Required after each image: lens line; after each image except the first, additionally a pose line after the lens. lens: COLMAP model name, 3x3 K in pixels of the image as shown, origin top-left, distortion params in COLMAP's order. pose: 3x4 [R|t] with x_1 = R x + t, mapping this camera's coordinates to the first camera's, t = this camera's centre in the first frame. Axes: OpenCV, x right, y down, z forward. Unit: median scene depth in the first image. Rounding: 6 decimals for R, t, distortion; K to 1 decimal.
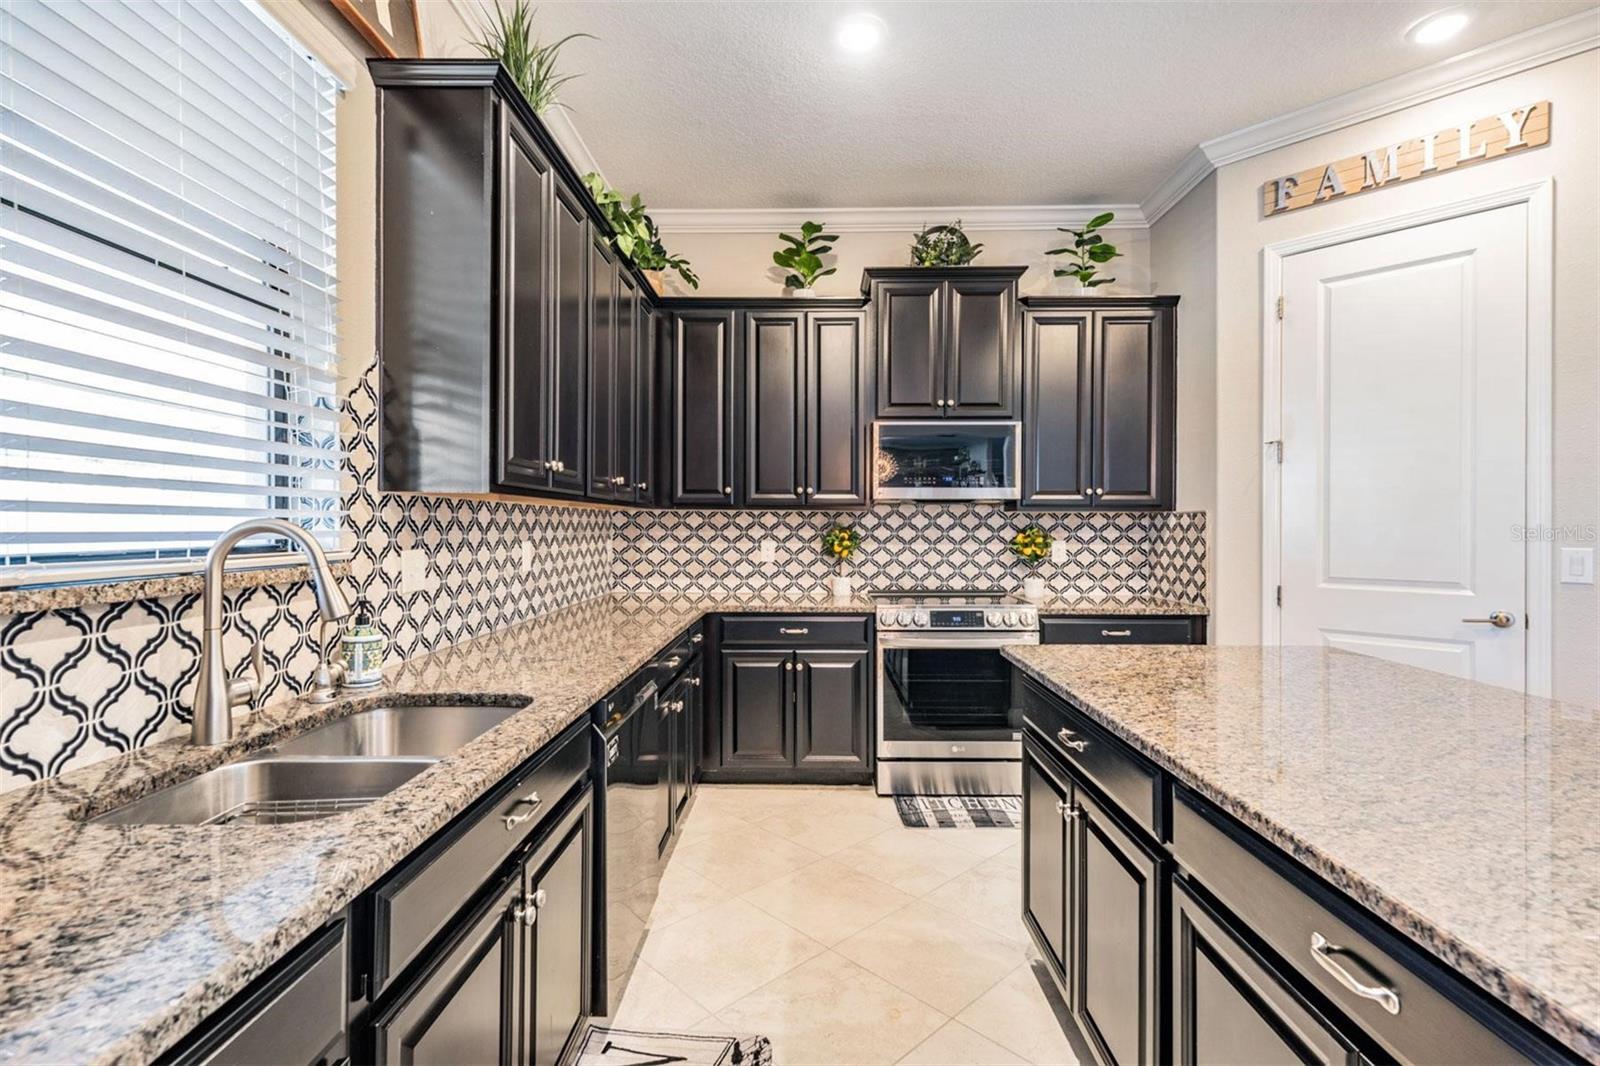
lens RADIAL K [[746.4, 0, 797.4], [0, 746.4, 526.6], [0, 0, 1]] dist [0.010074, -0.000947]
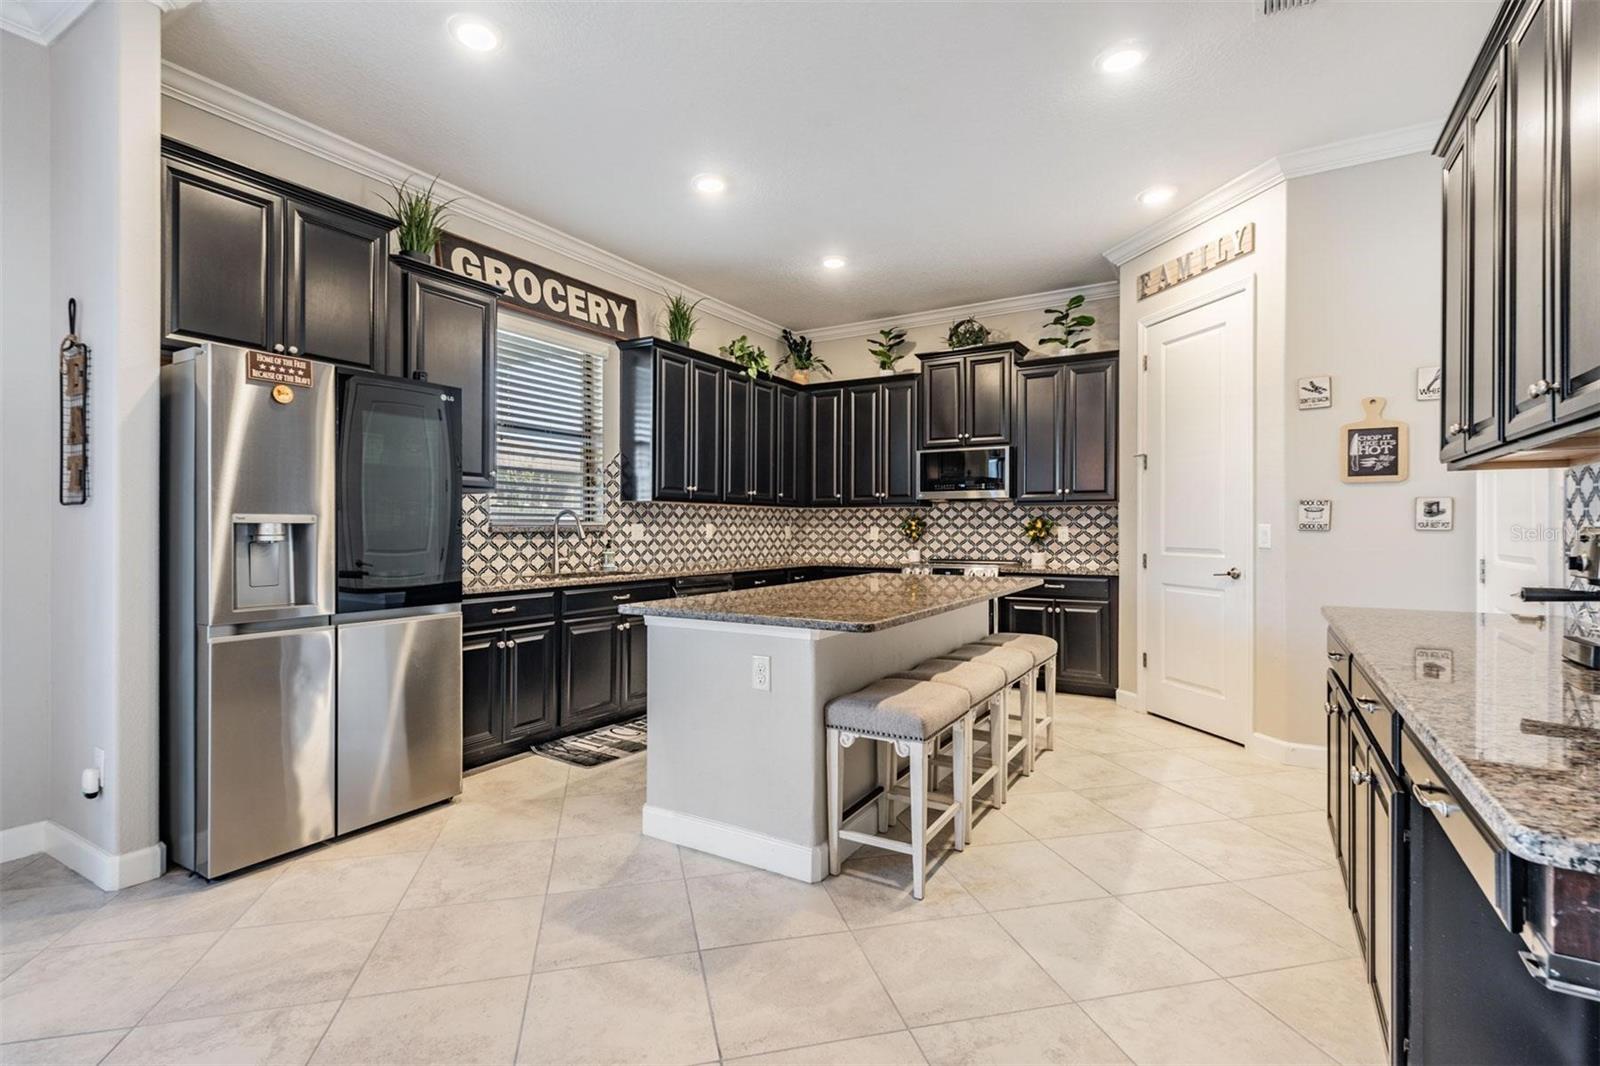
lens RADIAL K [[746.4, 0, 797.4], [0, 746.4, 526.6], [0, 0, 1]] dist [0.010074, -0.000947]
pose [[0.867370, -0.001357, -0.497662, 0.651918], [-0.000877, 0.999991, -0.004255, 0.027209], [0.497663, 0.004127, 0.867361, -0.493640]]
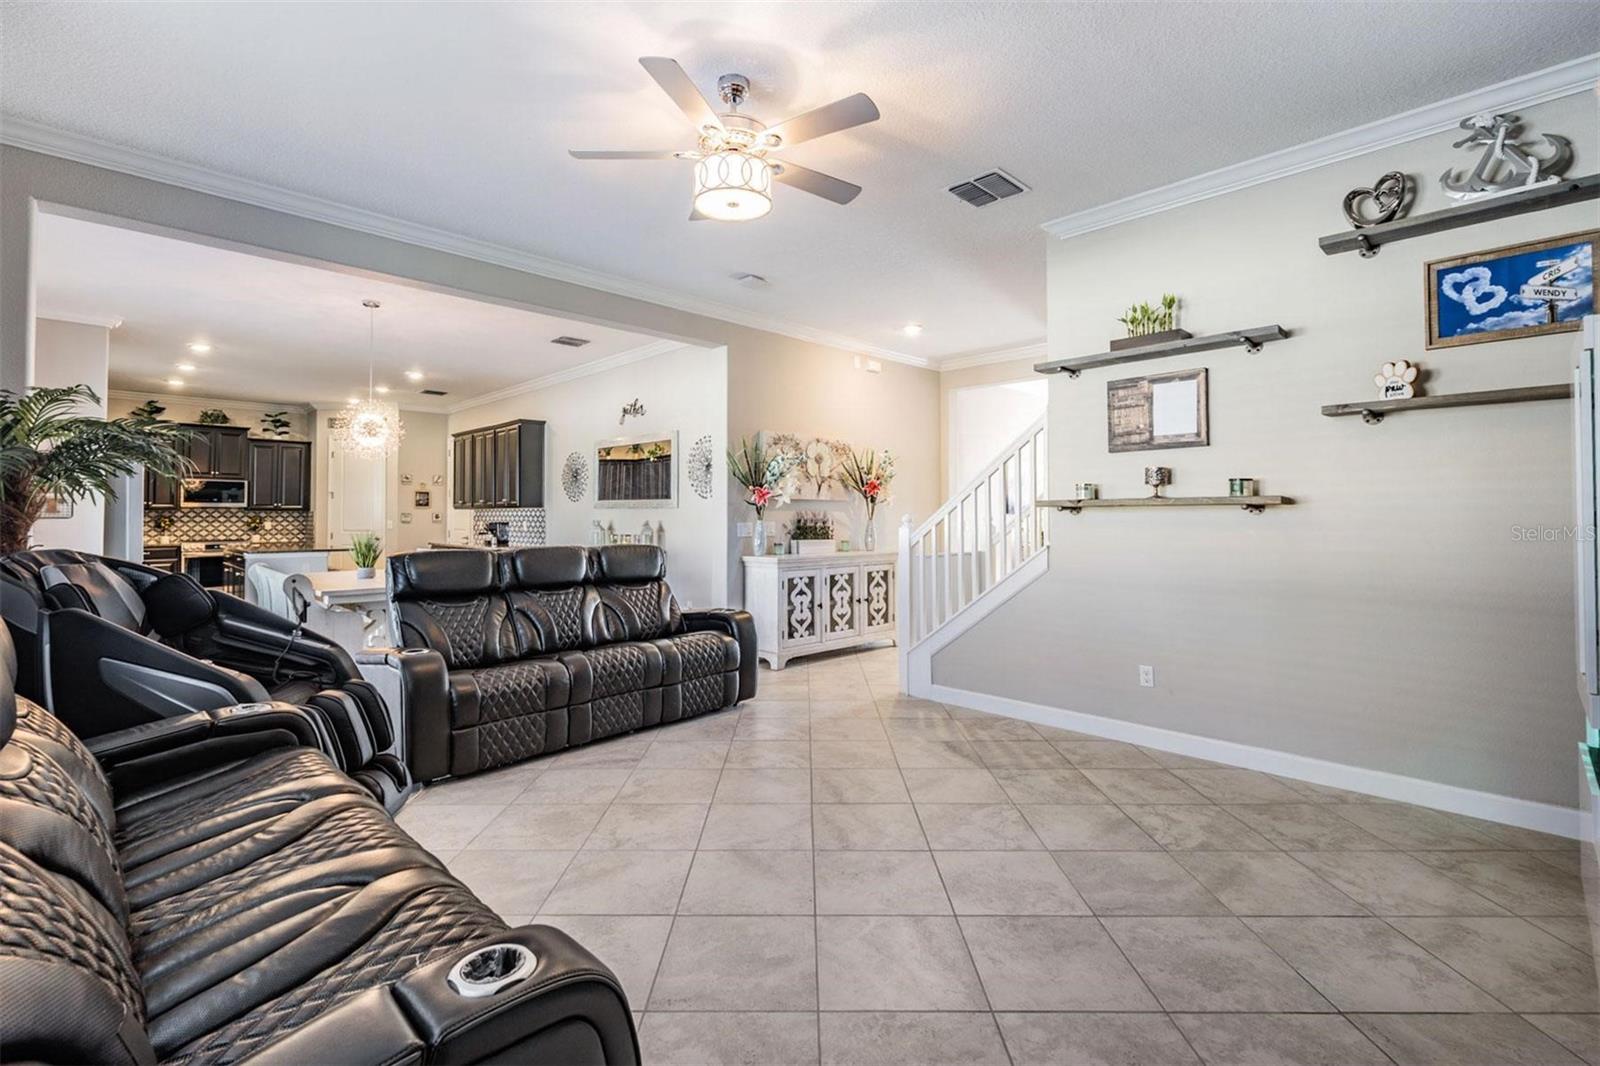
lens RADIAL K [[724.2, 0, 803.2], [0, 724.2, 501.2], [0, 0, 1]] dist [0.001948, 0.000074]
pose [[0.696472, 0.013294, 0.717461, -0.216459], [0.003422, 0.999755, -0.021848, 0.009544], [-0.717576, 0.017672, 0.696256, -2.476707]]
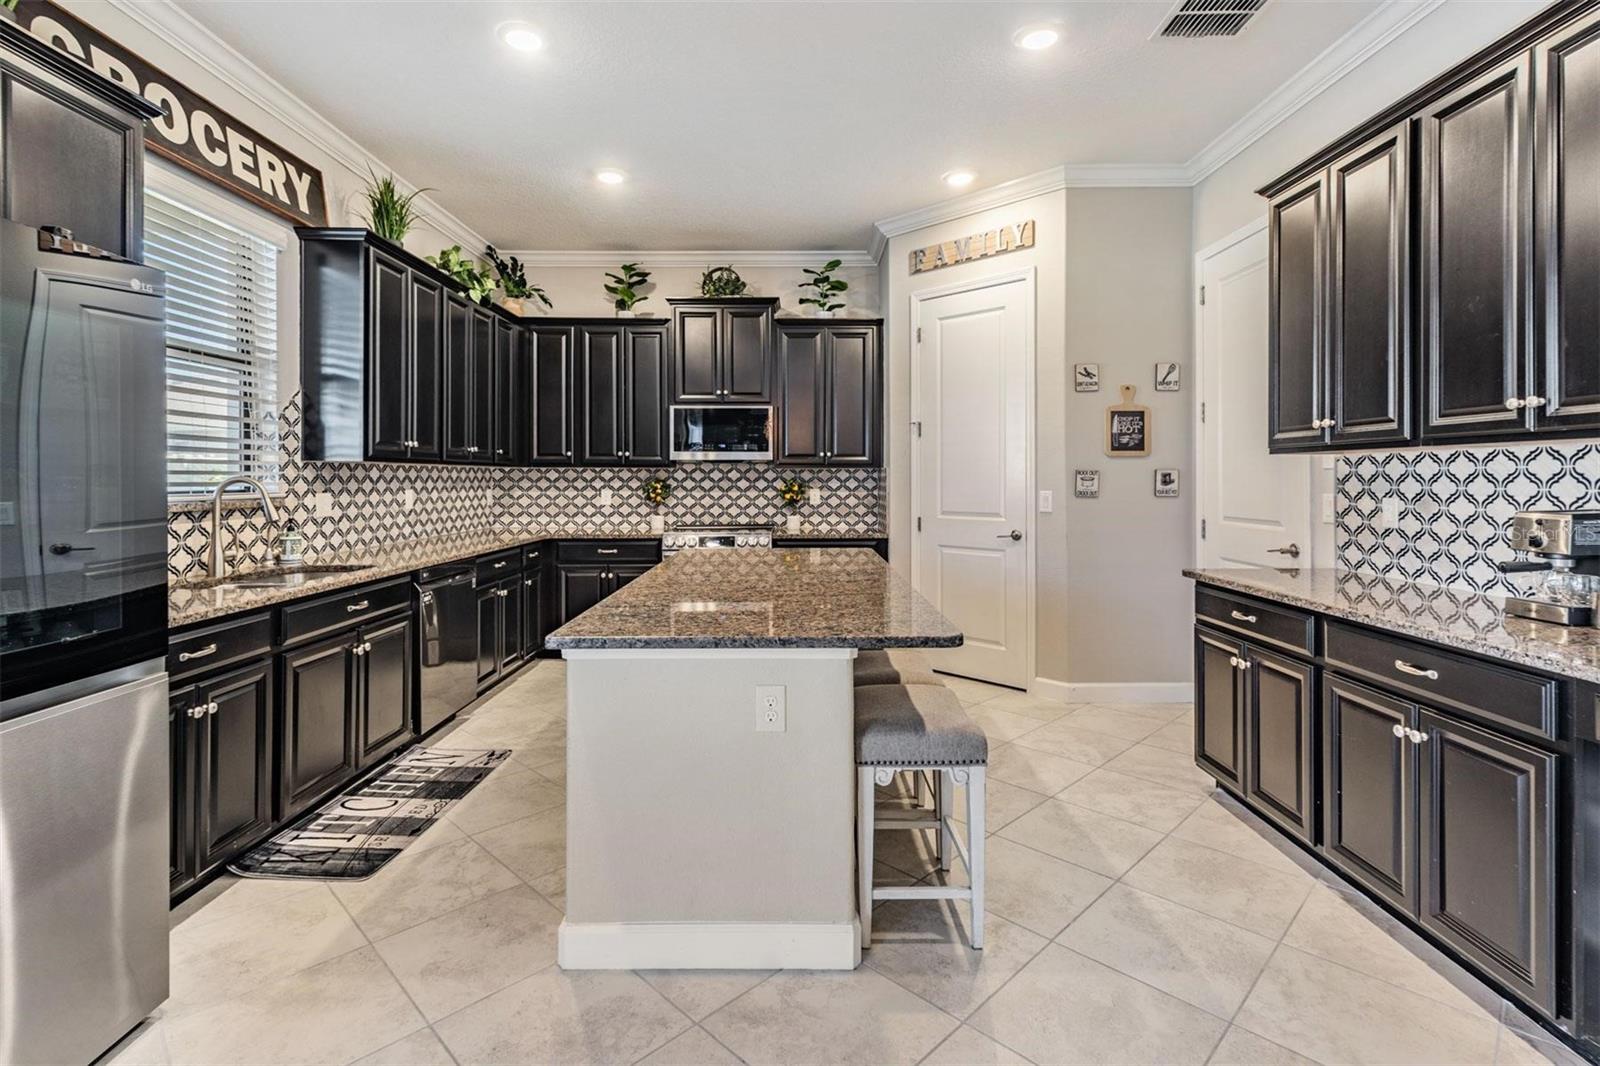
lens RADIAL K [[758.2, 0, 801.9], [0, 758.2, 478.0], [0, 0, 1]] dist [0.012296, -0.004677]
pose [[0.999587, -0.002830, 0.028586, 0.301825], [0.002886, 0.999994, -0.001919, 0.001117], [-0.028580, 0.002001, 0.999589, -0.442870]]
